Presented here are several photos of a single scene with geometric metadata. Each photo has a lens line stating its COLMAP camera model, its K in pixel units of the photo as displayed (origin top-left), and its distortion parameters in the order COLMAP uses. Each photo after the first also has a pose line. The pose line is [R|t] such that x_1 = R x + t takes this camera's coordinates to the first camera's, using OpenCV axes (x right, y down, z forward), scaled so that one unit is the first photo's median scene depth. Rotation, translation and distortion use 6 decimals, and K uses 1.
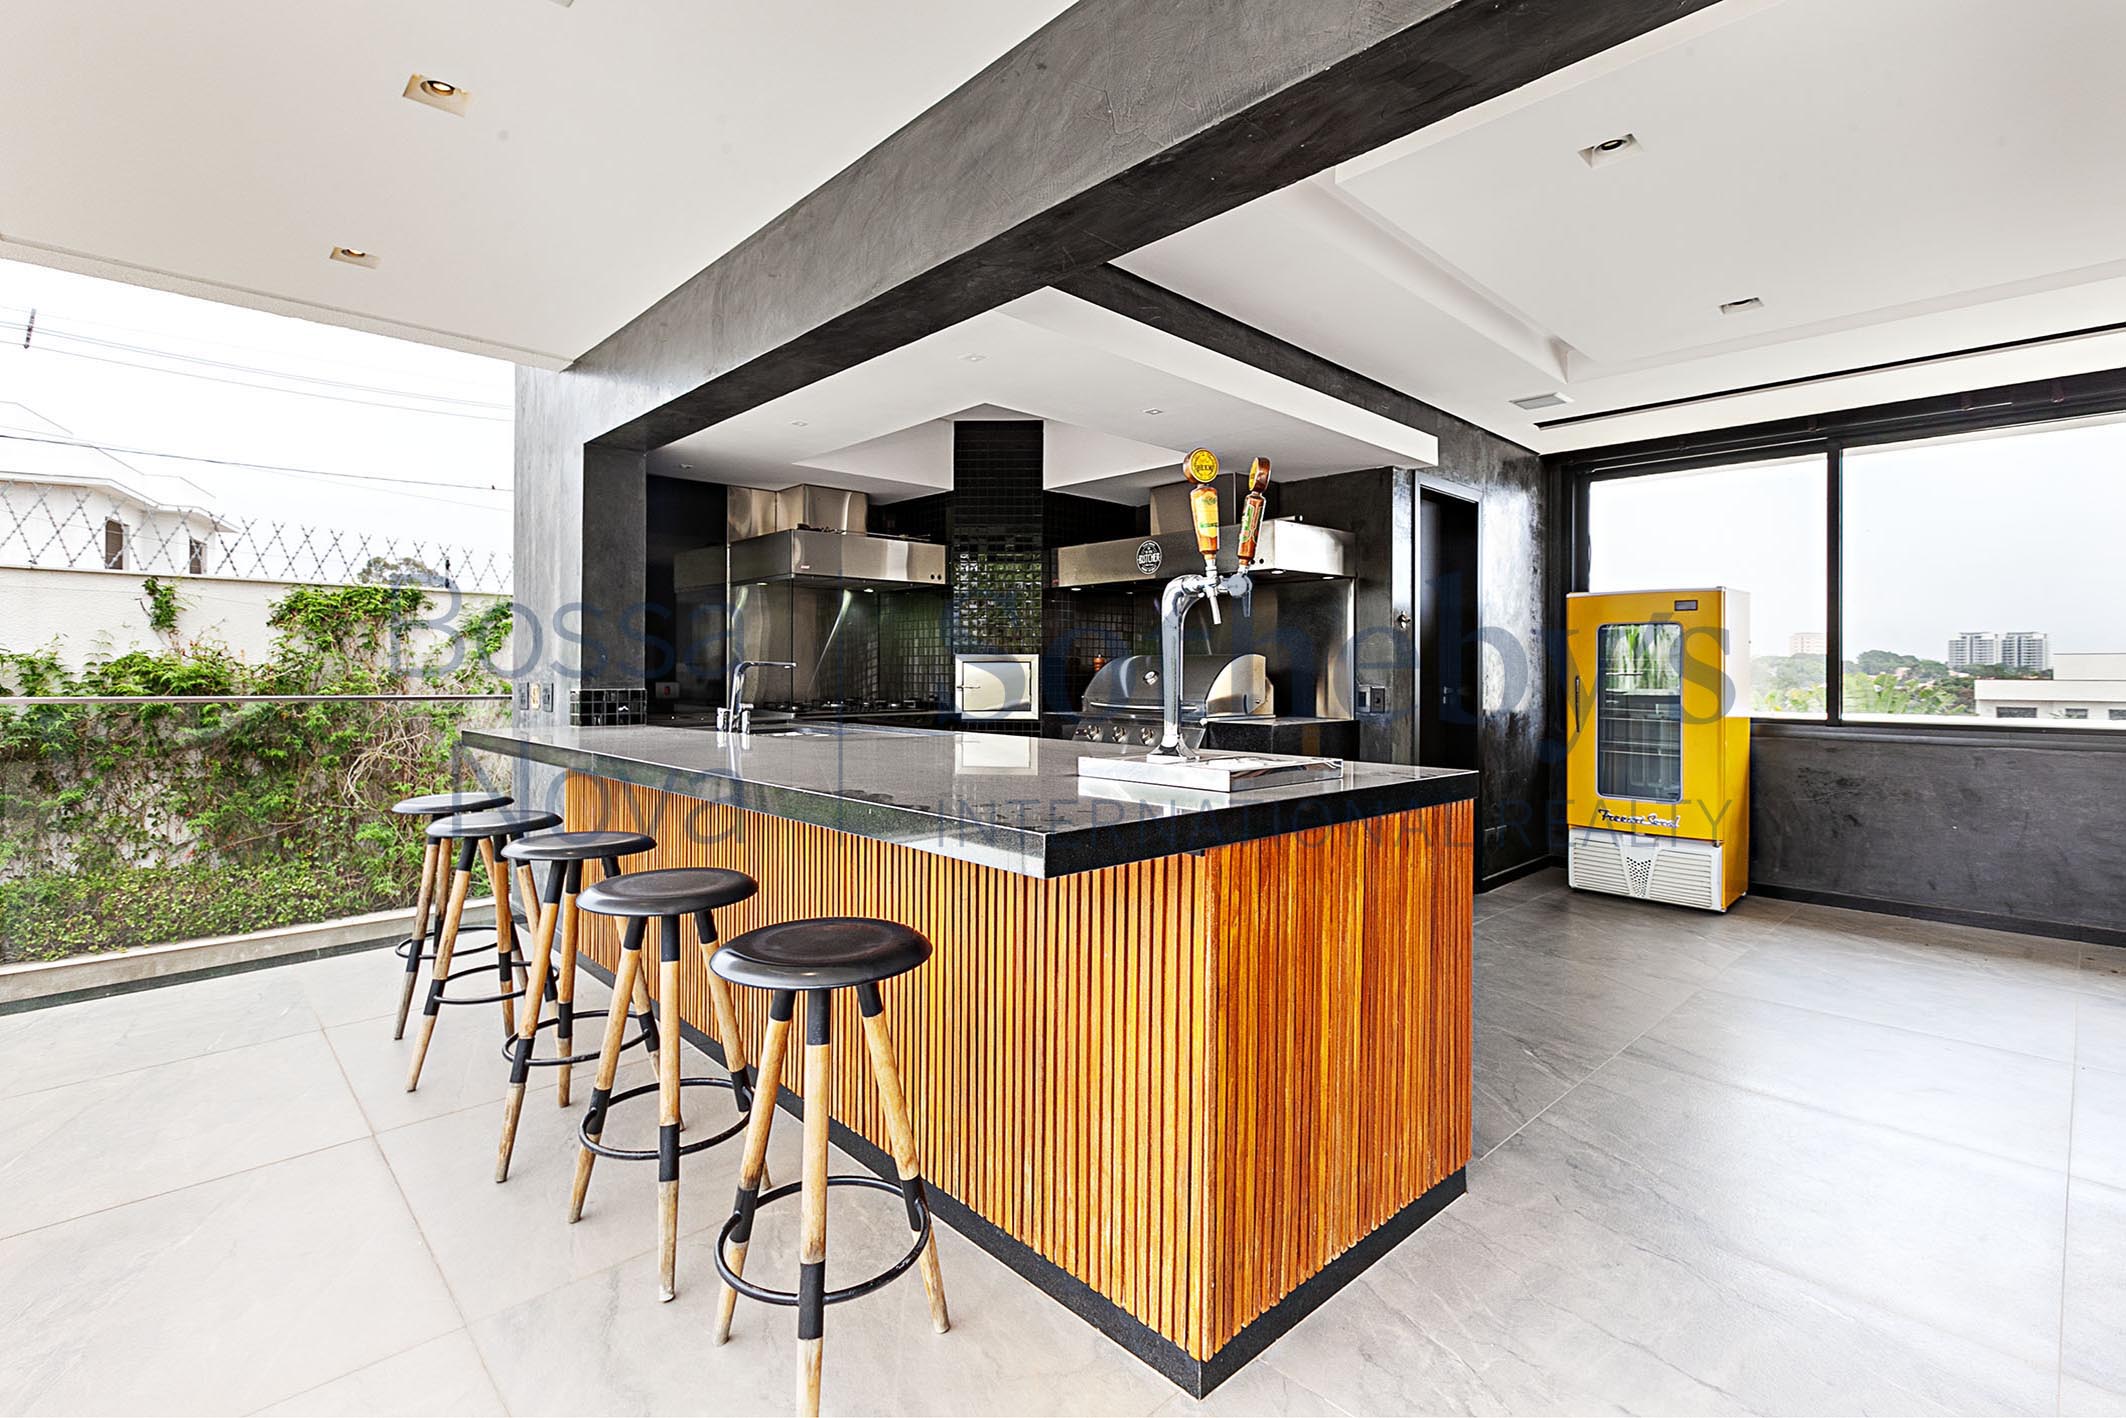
lens RADIAL K [[962.4, 0, 1069.4], [0, 962.4, 687.2], [0, 0, 1]] dist [-0.004082, -0.000037]
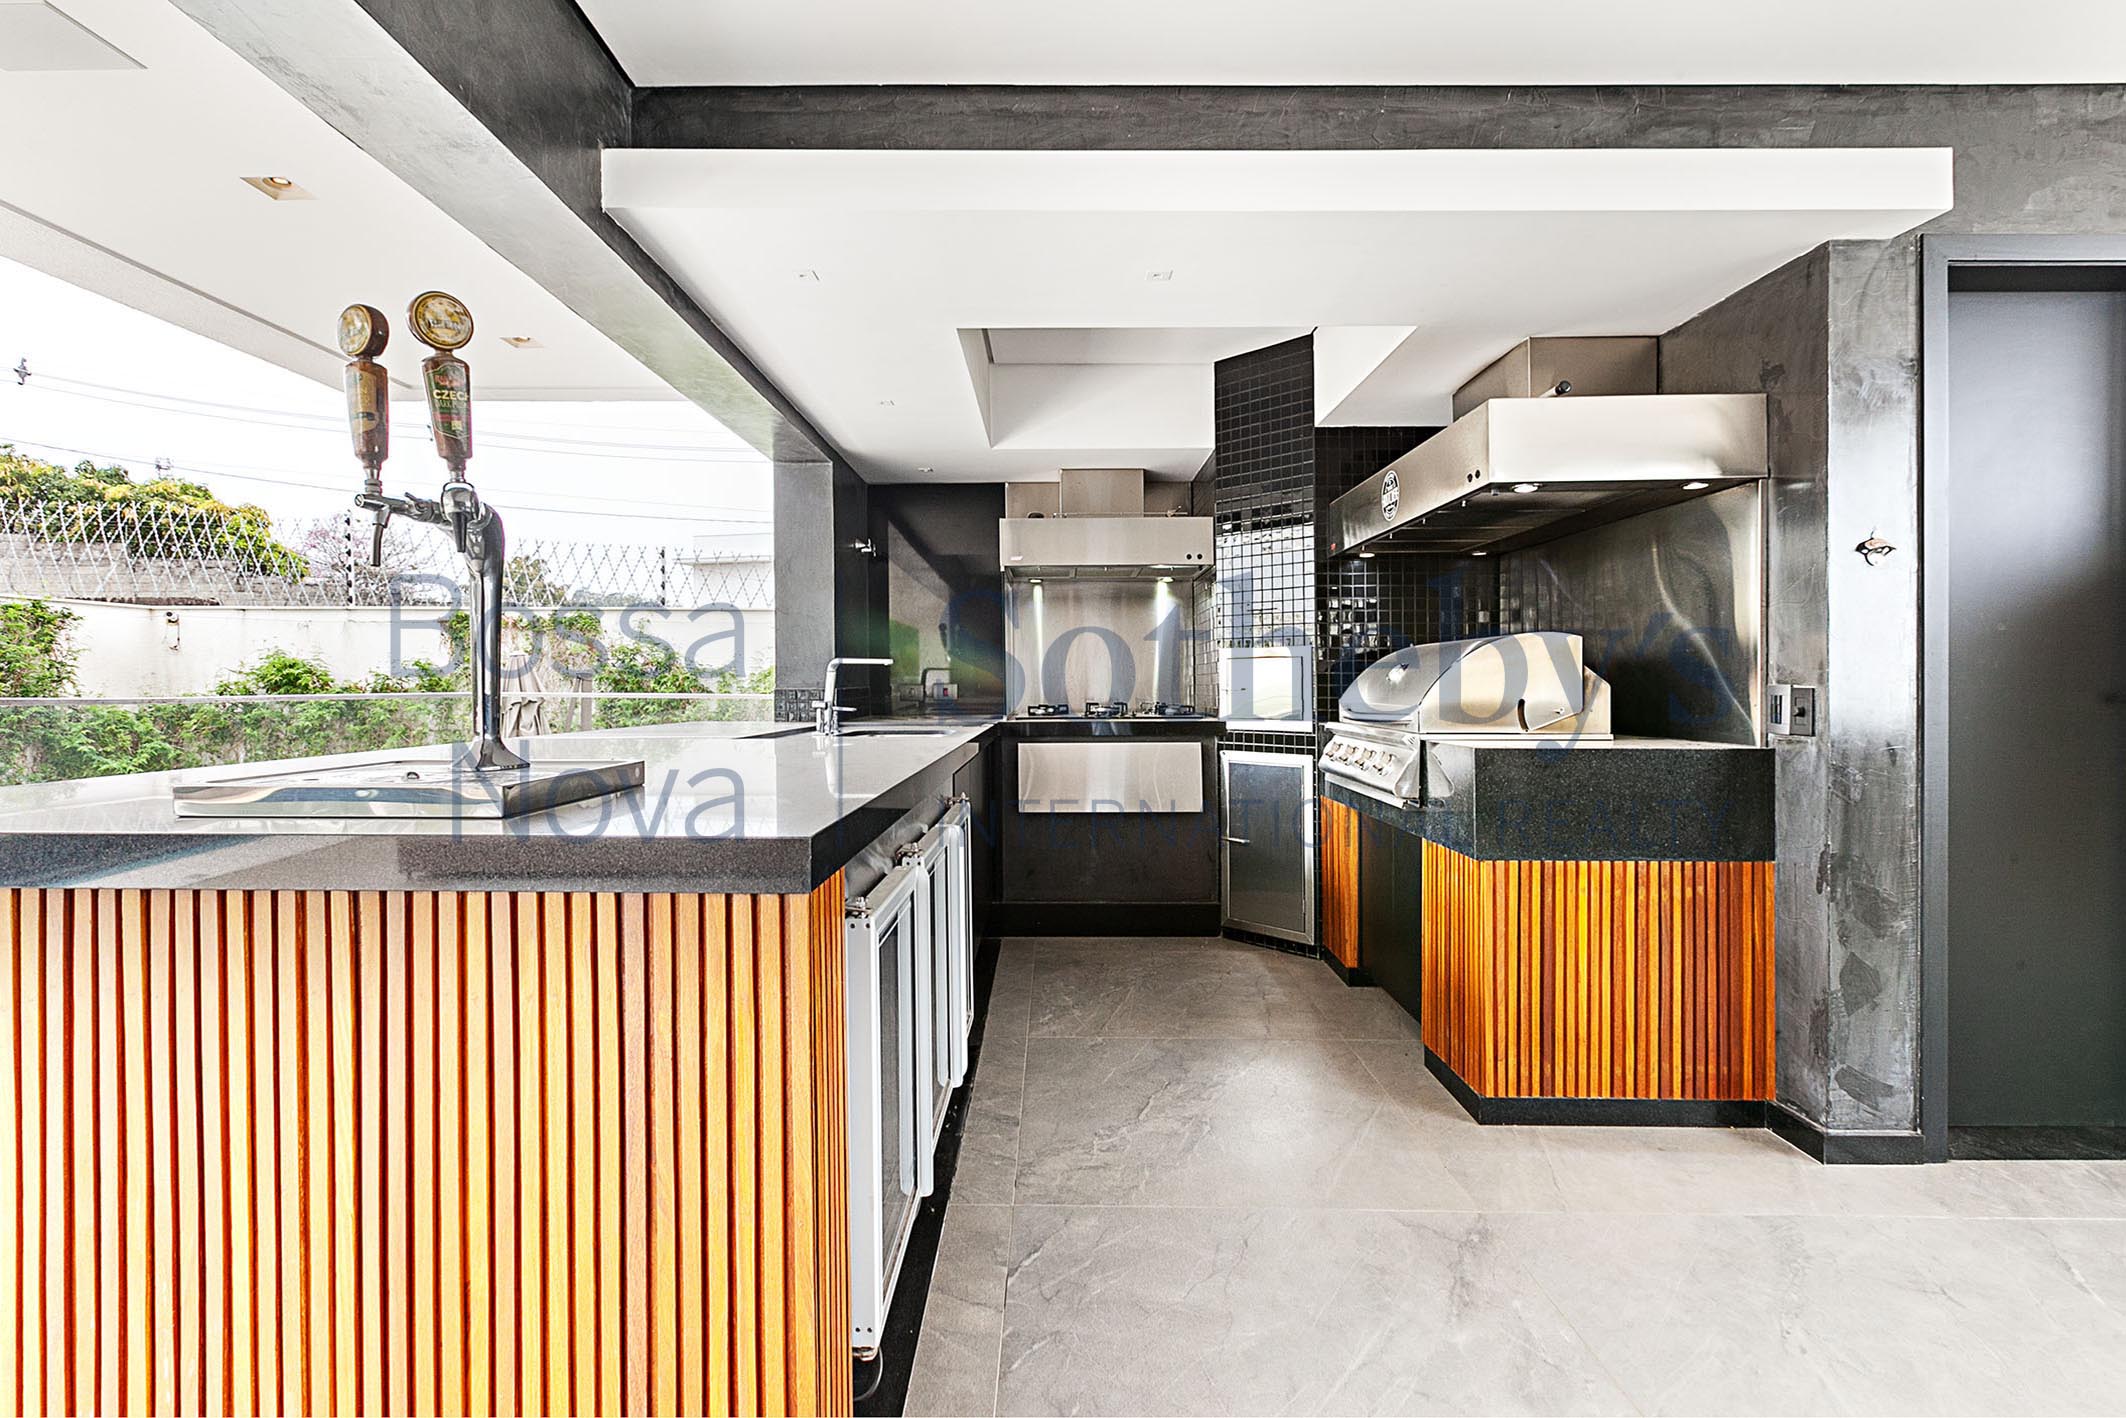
lens RADIAL K [[962.4, 0, 1070.7], [0, 962.4, 708.5], [0, 0, 1]] dist [-0.004082, -0.000037]
pose [[0.718849, 0.006293, -0.695138, 0.358982], [-0.000018, 0.999959, 0.009035, 0.008742], [0.695167, -0.006482, 0.718820, 0.325865]]
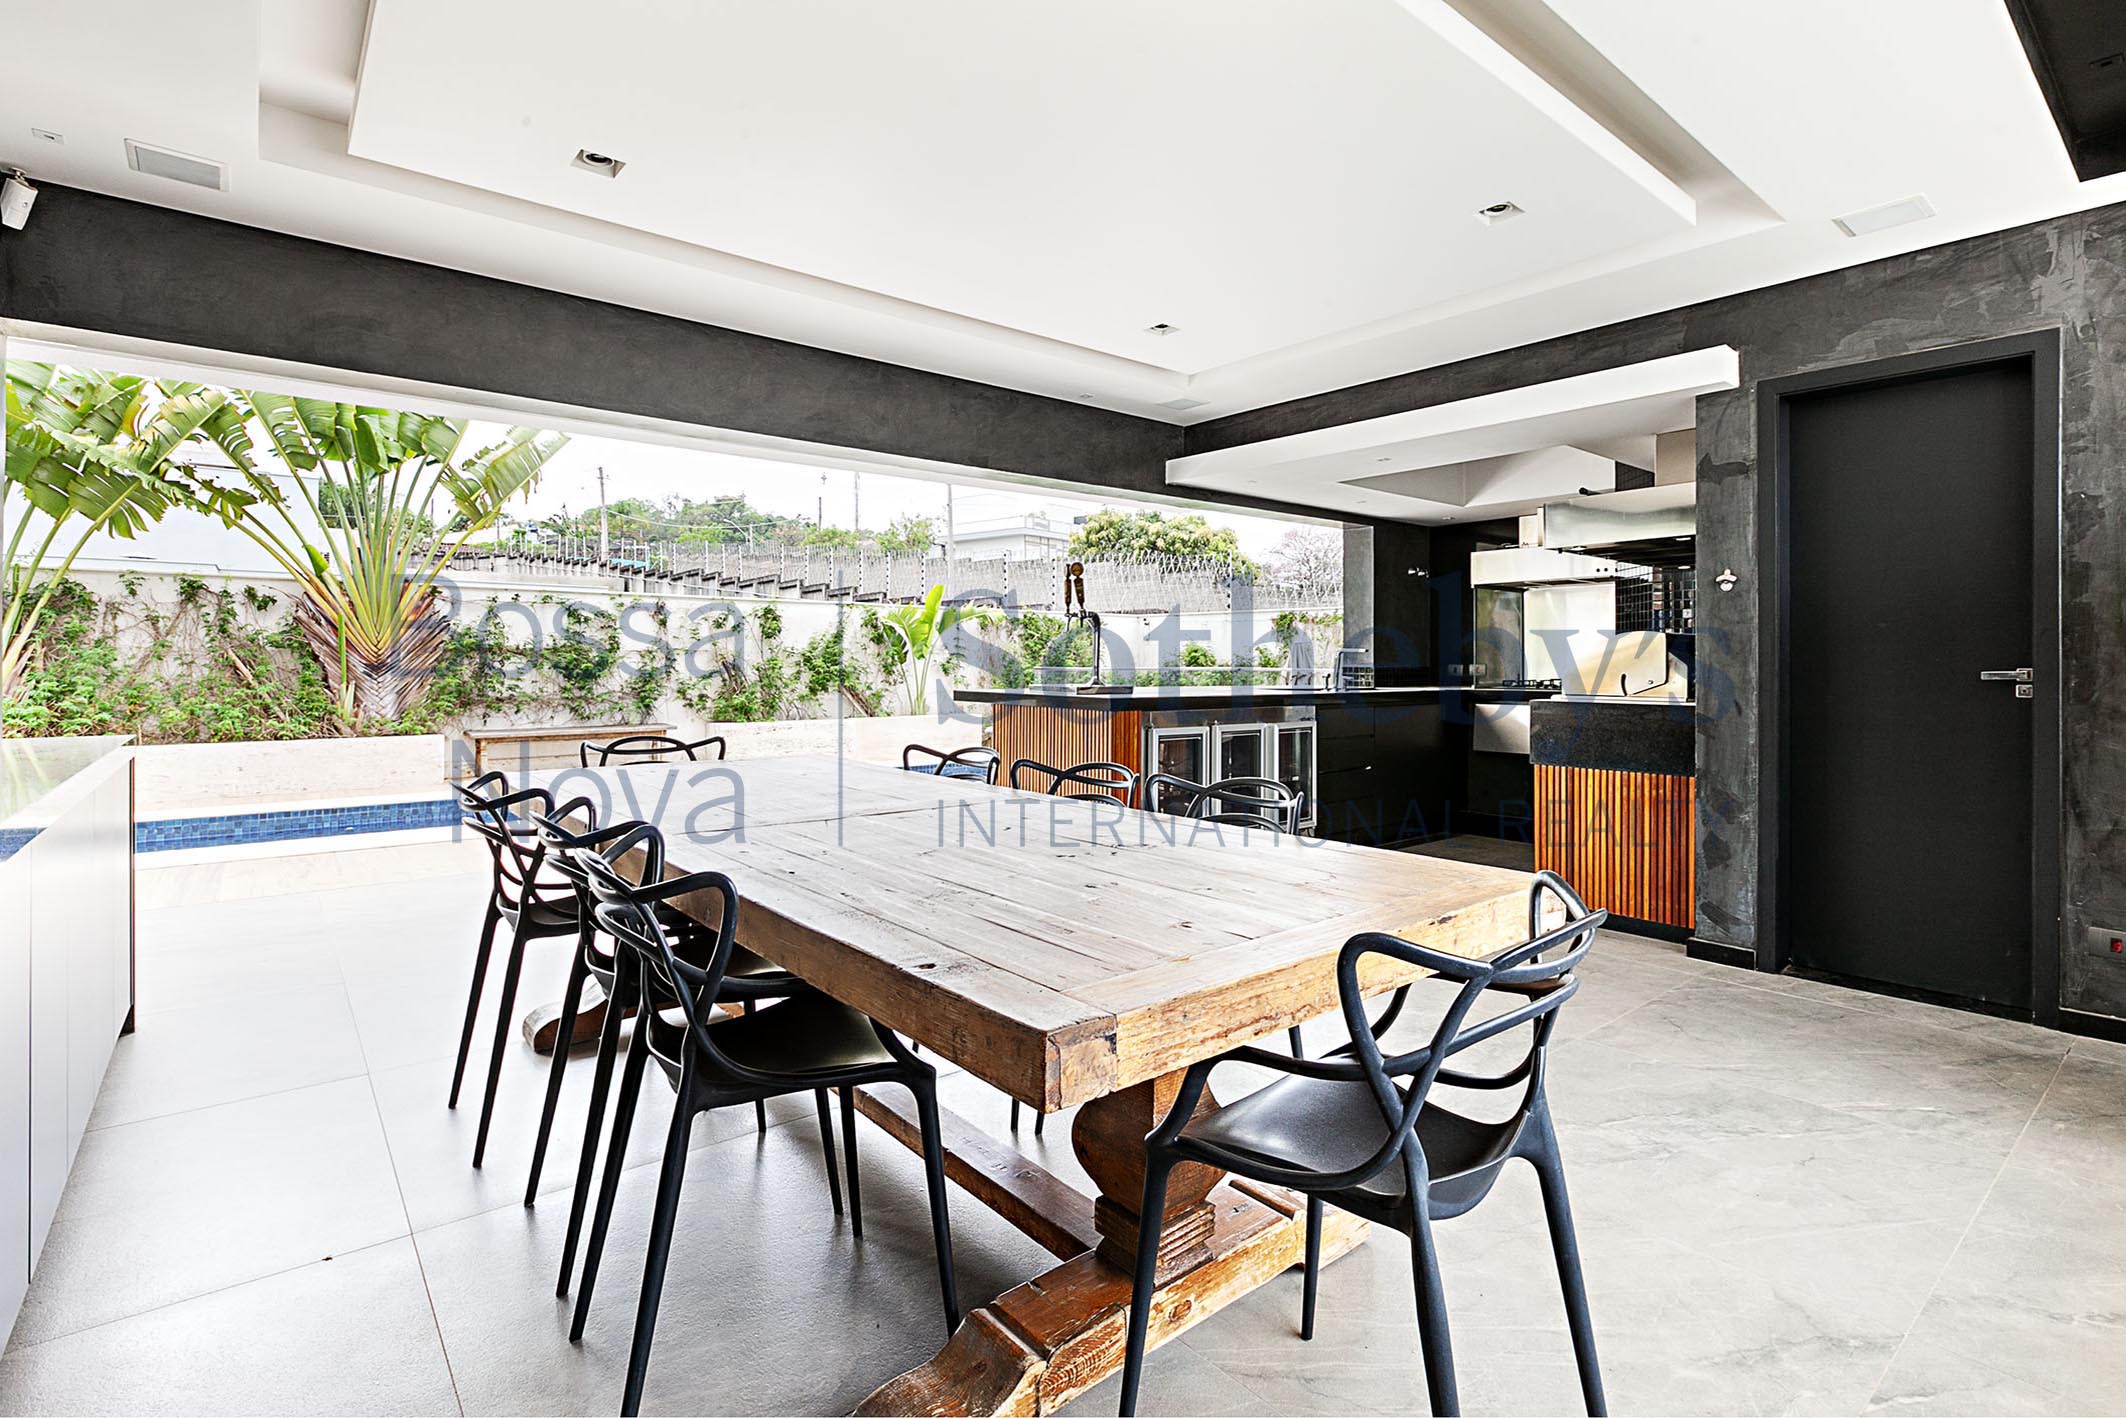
lens RADIAL K [[1002.1, 0, 1066.2], [0, 1002.1, 689.4], [0, 0, 1]] dist [0.000941, 0.000080]
pose [[-0.081406, 0.016915, -0.996537, 1.098027], [-0.010498, 0.999786, 0.017828, 0.011125], [0.996626, 0.011913, -0.081211, 0.473509]]
